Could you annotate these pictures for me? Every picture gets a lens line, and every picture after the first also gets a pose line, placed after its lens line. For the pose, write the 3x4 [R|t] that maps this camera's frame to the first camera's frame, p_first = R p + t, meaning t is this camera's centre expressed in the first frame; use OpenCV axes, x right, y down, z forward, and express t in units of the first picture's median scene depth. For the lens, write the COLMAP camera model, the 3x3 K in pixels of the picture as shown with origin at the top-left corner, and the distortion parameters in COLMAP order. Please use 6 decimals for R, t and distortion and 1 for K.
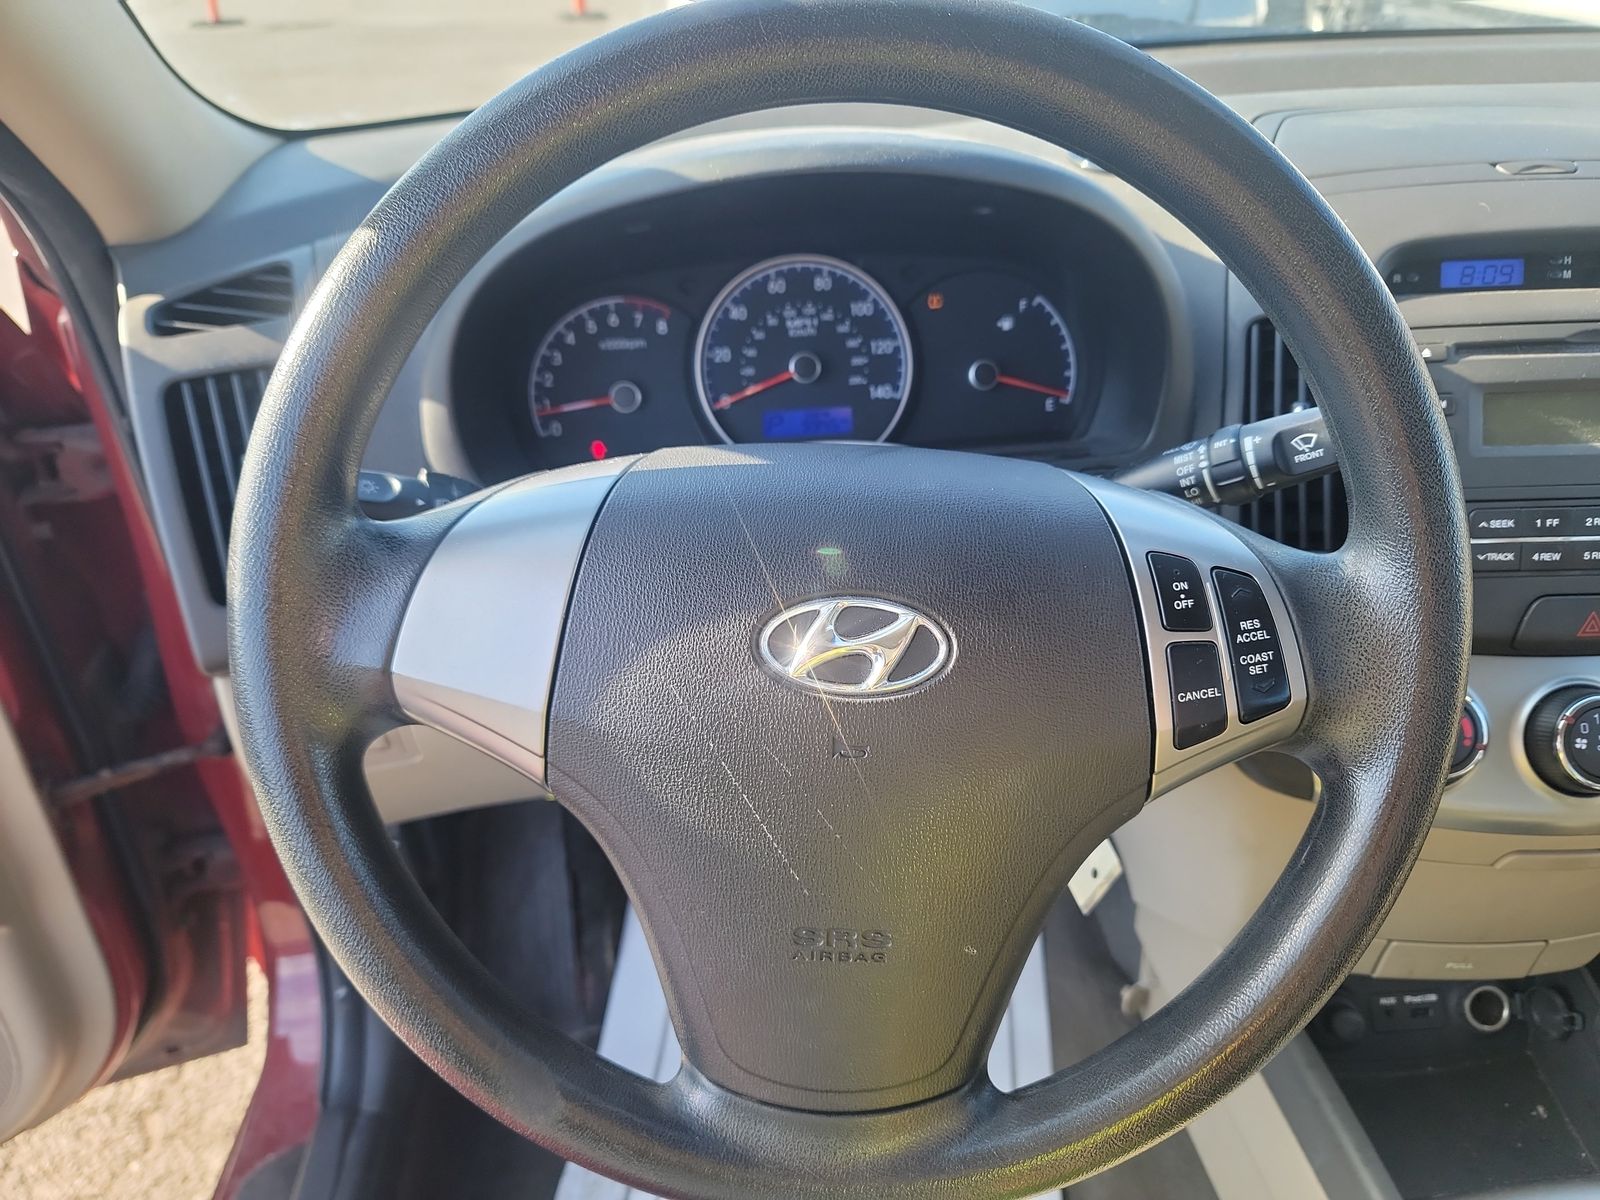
lens RADIAL K [[1179.2, 0, 786.9], [0, 1179.2, 612.4], [0, 0, 1]] dist [0.051992, -0.054417]
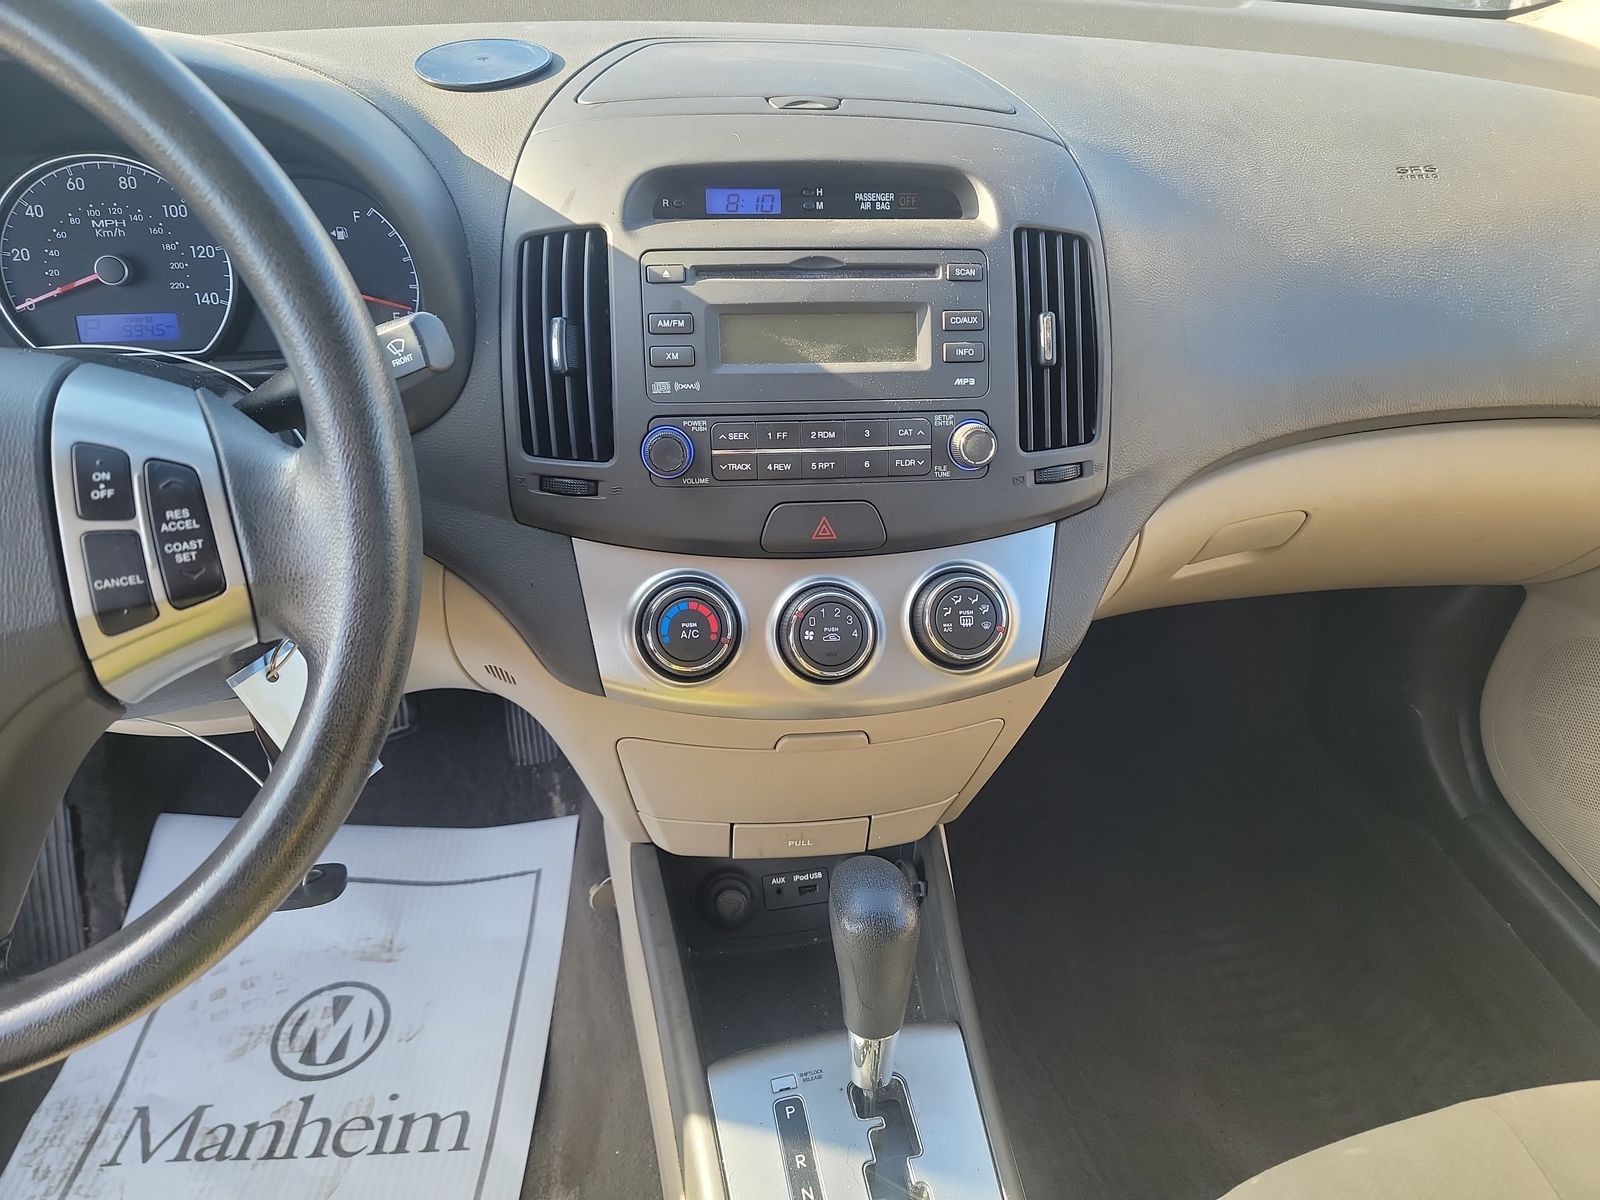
lens RADIAL K [[1179.2, 0, 807.4], [0, 1179.2, 606.0], [0, 0, 1]] dist [0.051992, -0.054417]
pose [[0.986717, -0.016494, 0.161610, 0.416454], [0.008518, 0.998717, 0.049922, 0.023599], [-0.162226, -0.047882, 0.985591, -0.069369]]
